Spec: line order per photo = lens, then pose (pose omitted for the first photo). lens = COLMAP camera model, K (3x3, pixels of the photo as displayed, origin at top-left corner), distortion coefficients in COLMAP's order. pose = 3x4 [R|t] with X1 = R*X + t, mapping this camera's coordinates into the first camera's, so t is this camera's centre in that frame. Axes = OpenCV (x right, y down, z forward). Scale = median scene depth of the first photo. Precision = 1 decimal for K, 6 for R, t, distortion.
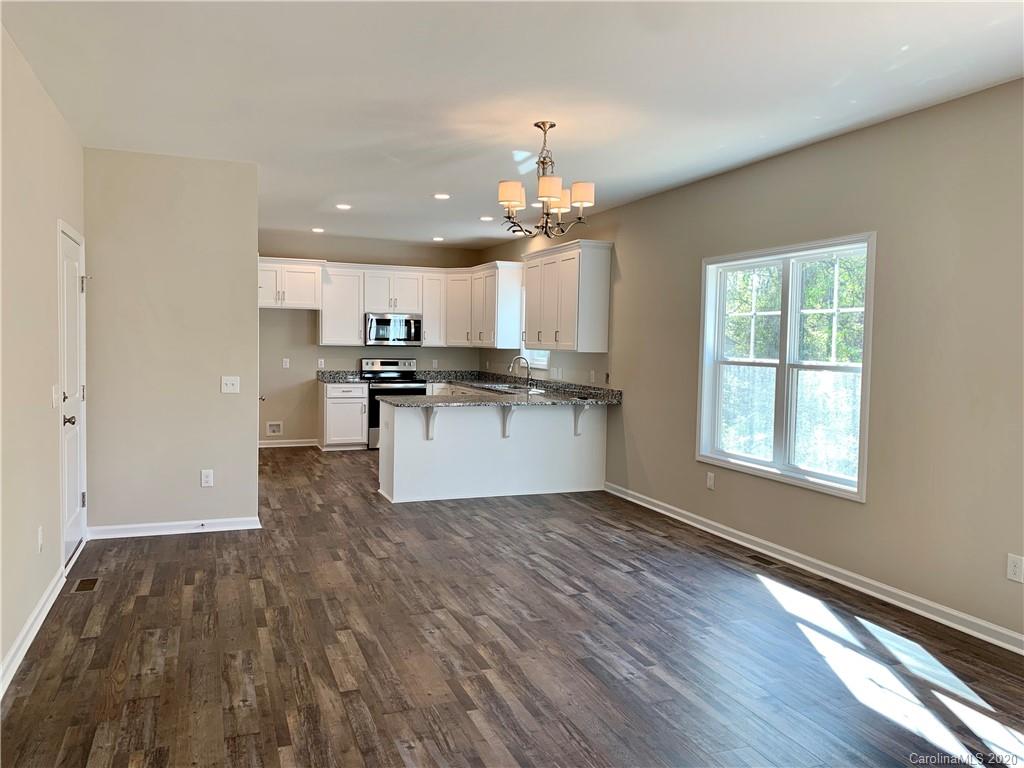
lens RADIAL K [[777.8, 0, 512.0], [0, 777.8, 384.0], [0, 0, 1]] dist [0.049653, -0.054756]
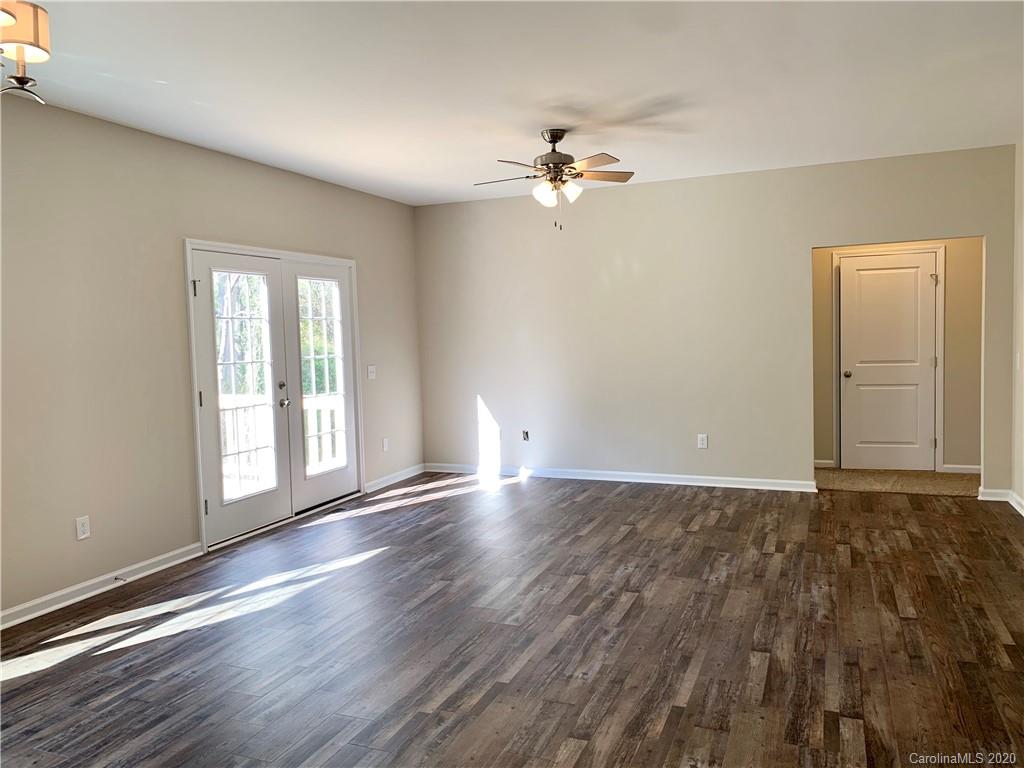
lens RADIAL K [[777.8, 0, 512.0], [0, 777.8, 384.0], [0, 0, 1]] dist [0.049653, -0.054756]
pose [[-0.726813, -0.040772, 0.685624, -0.803022], [0.056638, 0.991279, 0.118988, -0.105122], [-0.684496, 0.125314, -0.718165, 1.792228]]
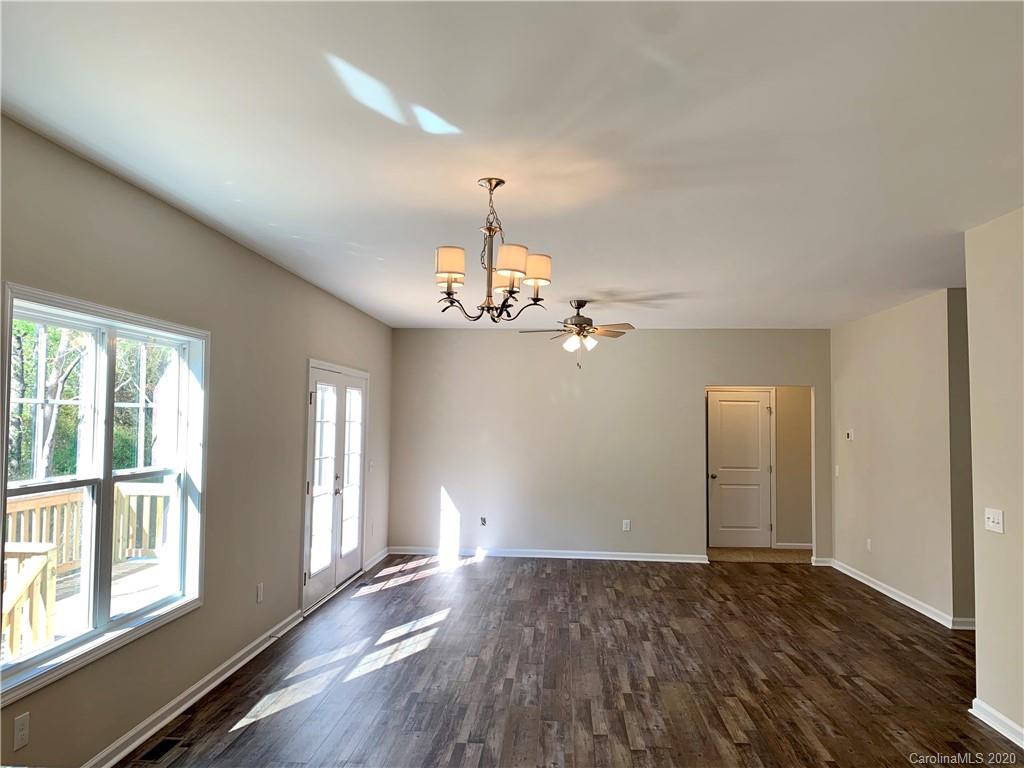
lens RADIAL K [[777.8, 0, 512.0], [0, 777.8, 384.0], [0, 0, 1]] dist [0.049653, -0.054756]
pose [[-0.905470, -0.005237, 0.424378, -0.502048], [-0.001299, 0.999953, 0.009568, -0.212962], [-0.424408, 0.008113, -0.905435, 2.735583]]
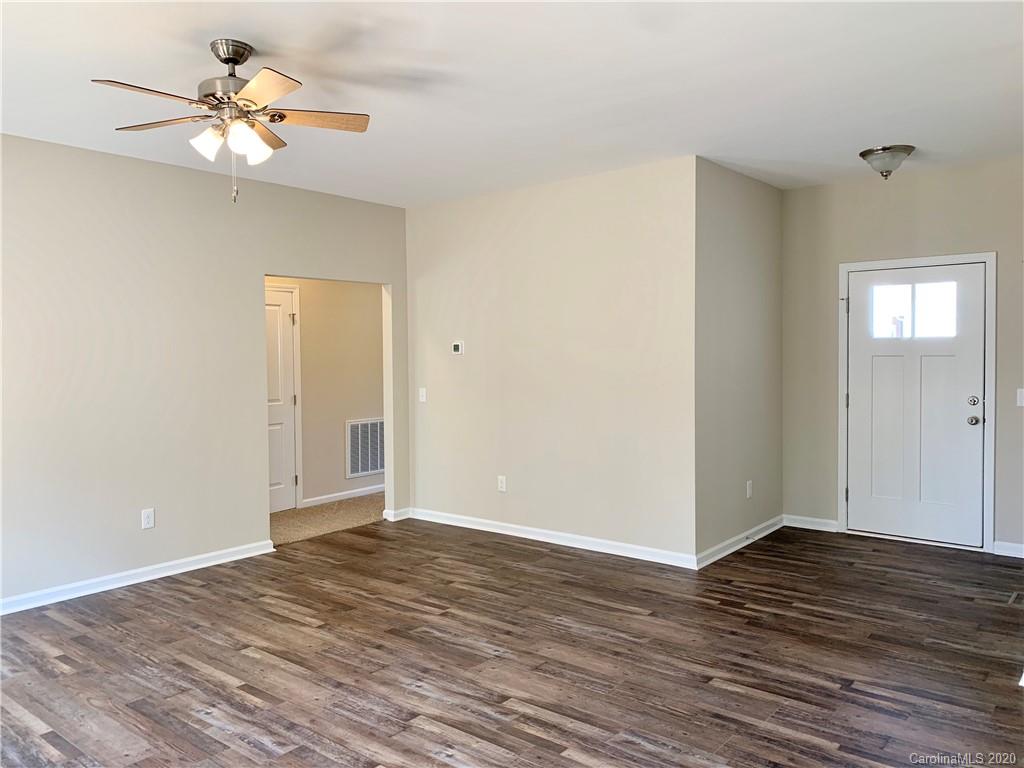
lens RADIAL K [[777.8, 0, 512.0], [0, 777.8, 384.0], [0, 0, 1]] dist [0.049653, -0.054756]
pose [[-0.870221, 0.015653, -0.492412, 0.567643], [-0.030746, 0.995821, 0.085991, -0.088630], [0.491701, 0.089971, -0.866104, 1.585346]]
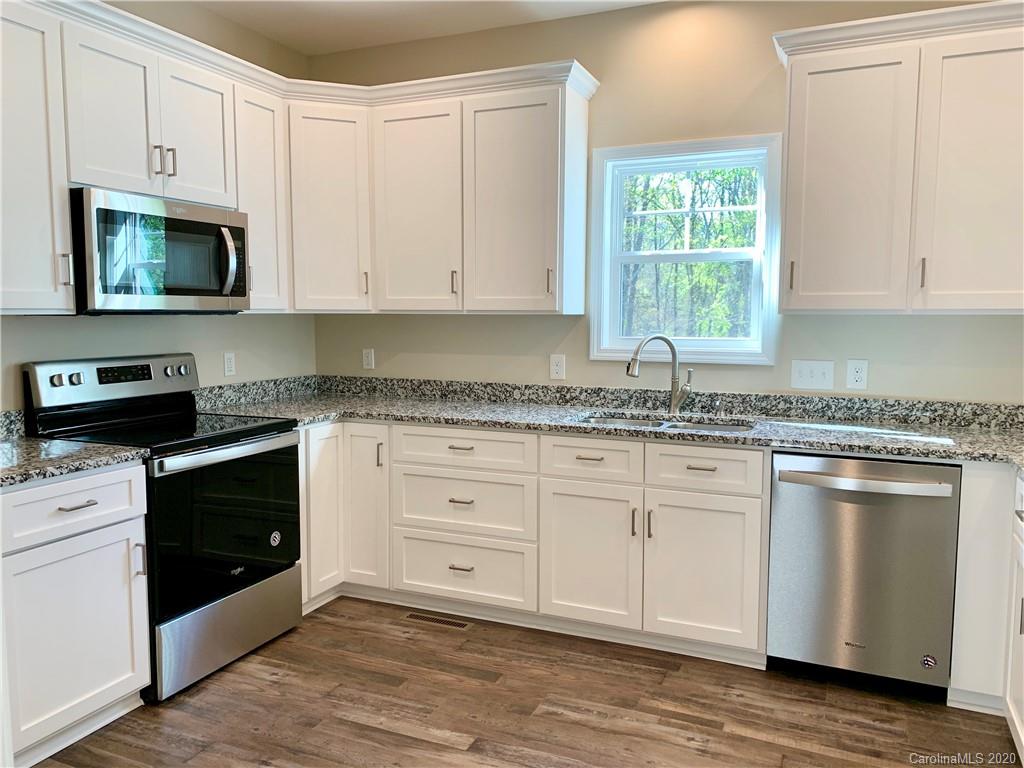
lens RADIAL K [[777.8, 0, 512.0], [0, 777.8, 384.0], [0, 0, 1]] dist [0.049653, -0.054756]
pose [[0.706406, -0.077332, 0.703570, -0.039772], [0.044701, 0.996904, 0.064692, -0.005301], [-0.706394, -0.014249, 0.707676, 0.104383]]
